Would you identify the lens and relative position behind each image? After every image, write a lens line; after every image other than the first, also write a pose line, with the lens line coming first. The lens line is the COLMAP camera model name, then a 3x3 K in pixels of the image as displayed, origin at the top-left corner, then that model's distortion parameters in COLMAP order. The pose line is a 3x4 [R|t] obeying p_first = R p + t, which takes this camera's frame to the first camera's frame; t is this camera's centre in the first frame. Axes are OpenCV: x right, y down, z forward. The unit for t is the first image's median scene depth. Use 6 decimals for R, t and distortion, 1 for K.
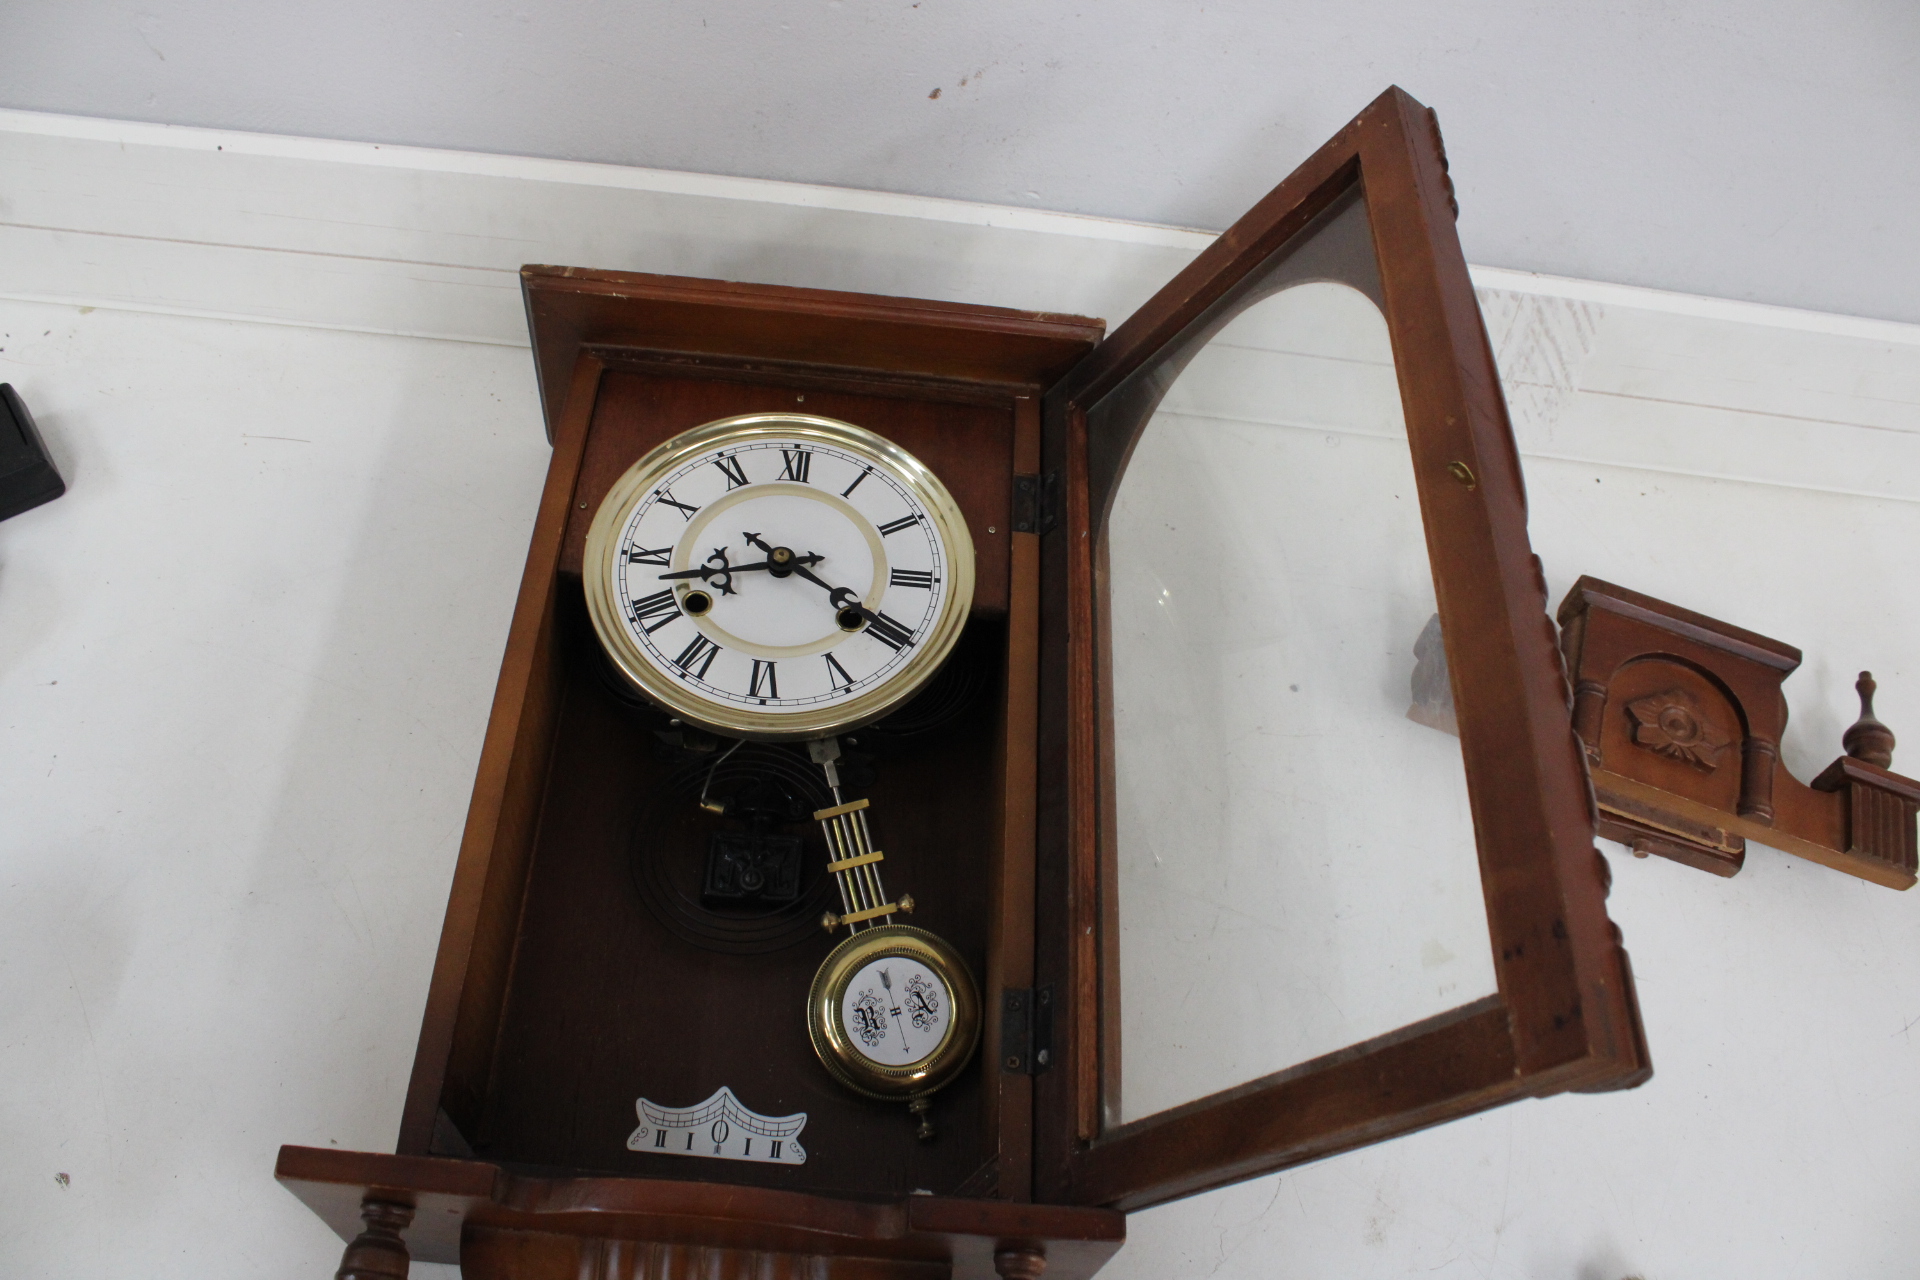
lens RADIAL K [[1542.8, 0, 960.0], [0, 1542.8, 640.0], [0, 0, 1]] dist [-0.181620, 0.155680]
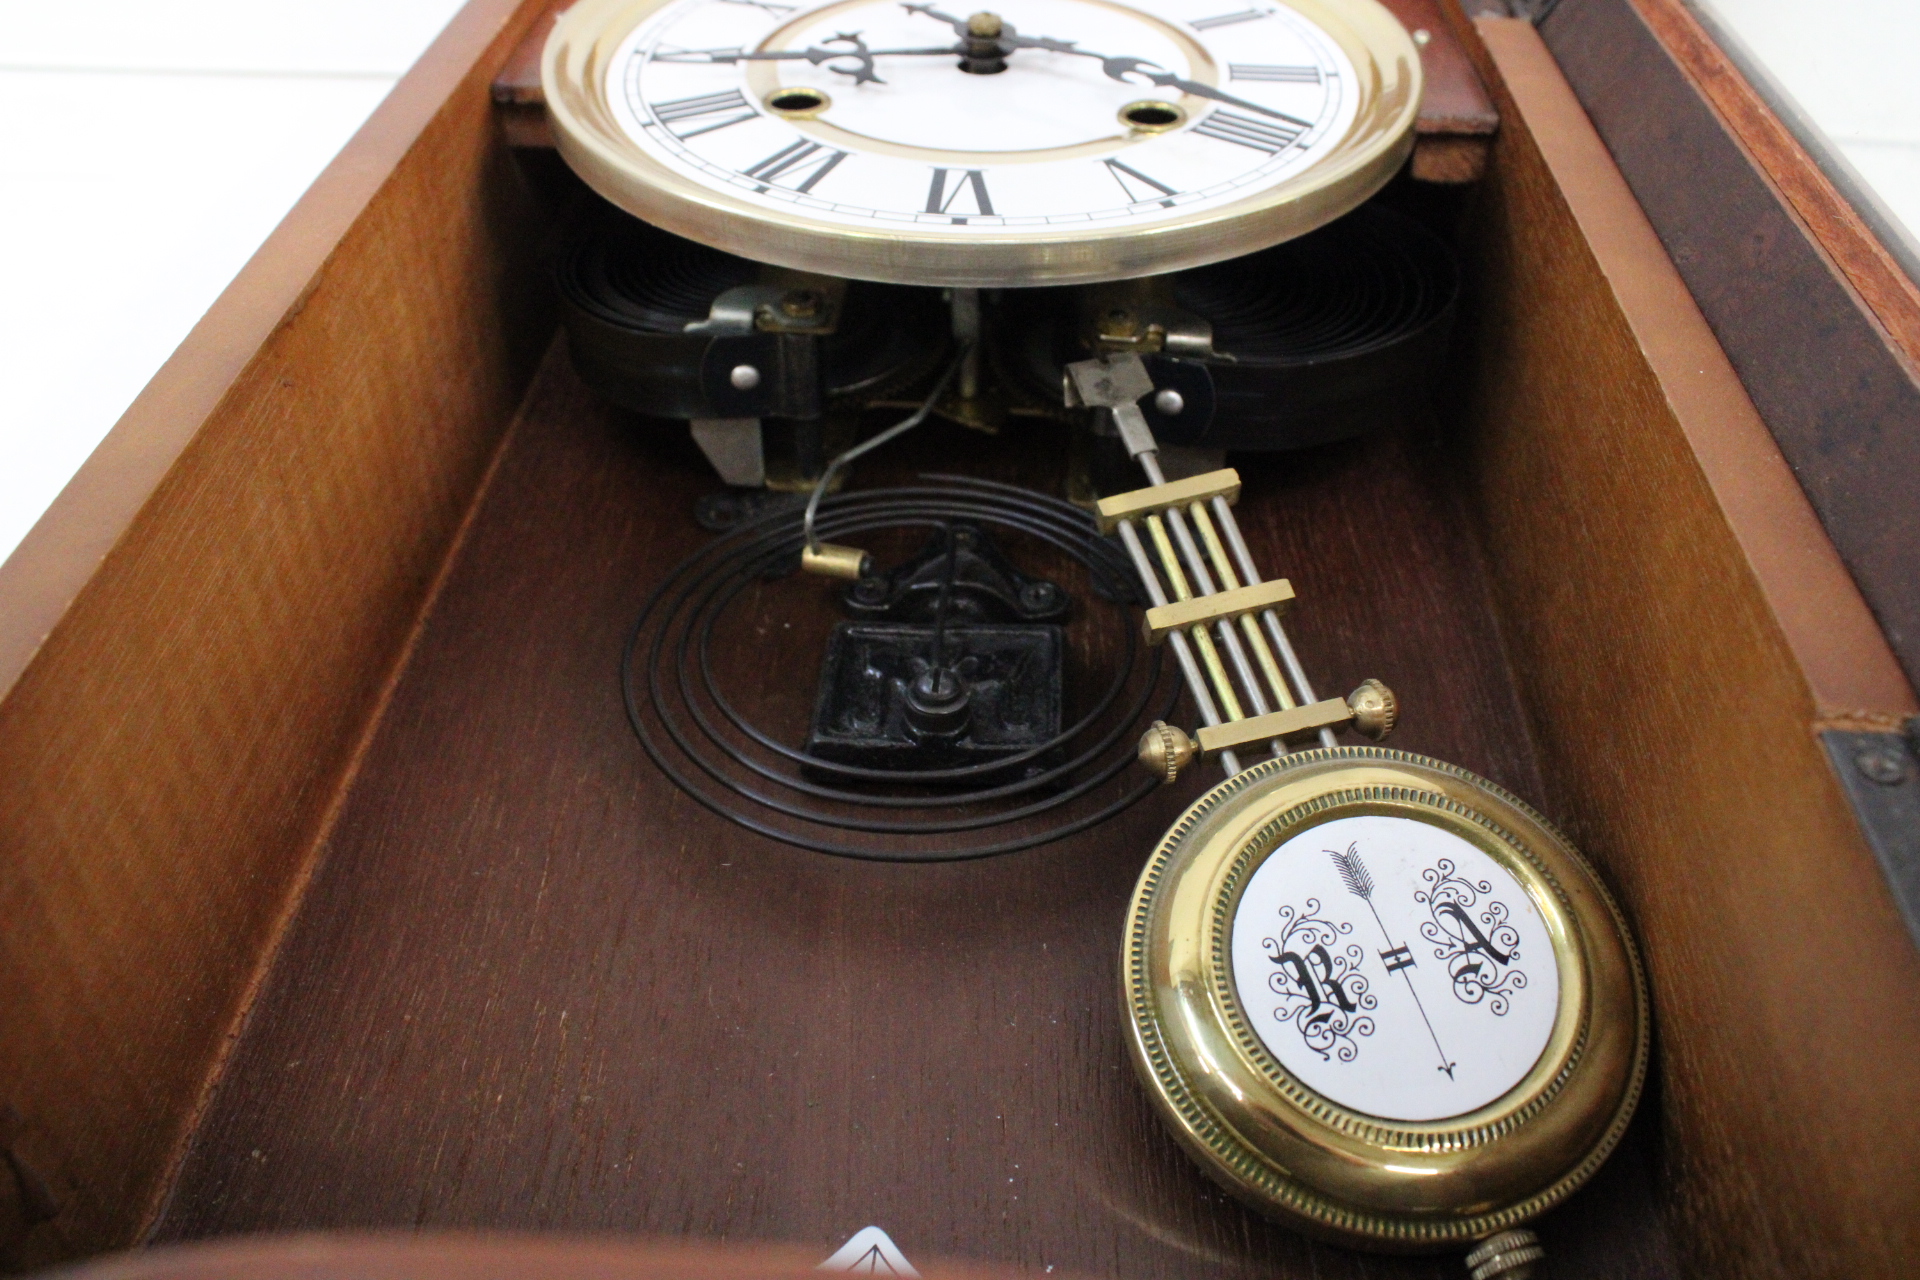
lens RADIAL K [[1638.7, 0, 960.0], [0, 1638.7, 640.0], [0, 0, 1]] dist [-0.109495, -0.005409]
pose [[0.996850, -0.046741, -0.064080, -0.105452], [0.027094, 0.959983, -0.278744, 0.261500], [0.074545, 0.276129, 0.958225, 0.620792]]
